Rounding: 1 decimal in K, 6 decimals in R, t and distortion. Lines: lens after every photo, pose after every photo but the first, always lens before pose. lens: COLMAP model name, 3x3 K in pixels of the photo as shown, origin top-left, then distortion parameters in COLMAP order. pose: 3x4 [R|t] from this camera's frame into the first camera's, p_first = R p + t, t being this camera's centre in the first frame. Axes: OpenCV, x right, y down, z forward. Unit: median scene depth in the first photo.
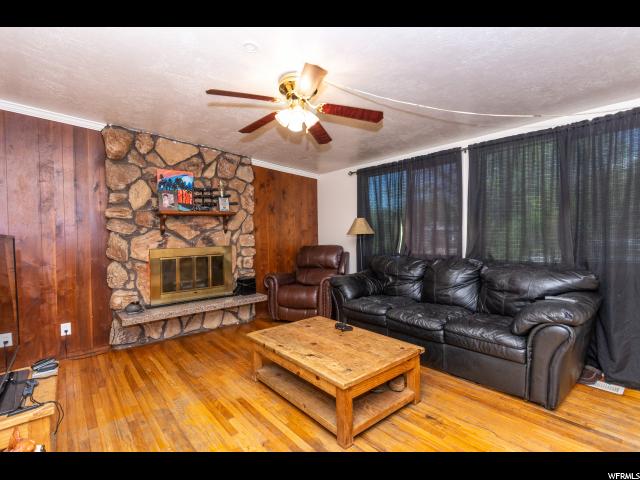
lens RADIAL K [[311.1, 0, 320.0], [0, 311.1, 240.0], [0, 0, 1]] dist [0.000529, 0.000085]
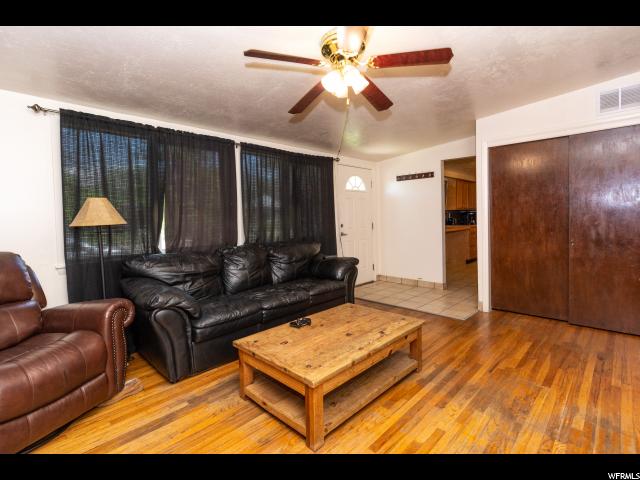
lens RADIAL K [[323.1, 0, 320.0], [0, 323.1, 240.0], [0, 0, 1]] dist [-0.000221, -0.000106]
pose [[-0.112731, -0.037956, 0.992900, -0.568892], [0.054837, 0.997510, 0.044358, 0.005060], [-0.992111, 0.059448, -0.110369, 0.705541]]
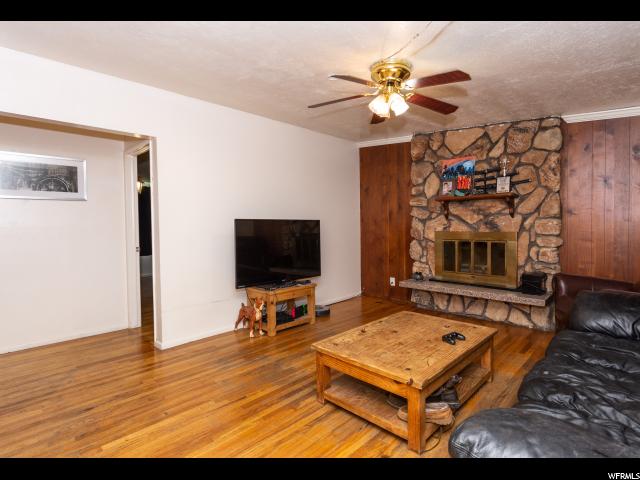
lens RADIAL K [[311.1, 0, 320.0], [0, 311.1, 240.0], [0, 0, 1]] dist [0.000529, 0.000085]
pose [[0.127519, 0.068206, -0.989488, 0.528886], [-0.017136, 0.997635, 0.066559, -0.008078], [0.991688, 0.008469, 0.128386, 0.388363]]
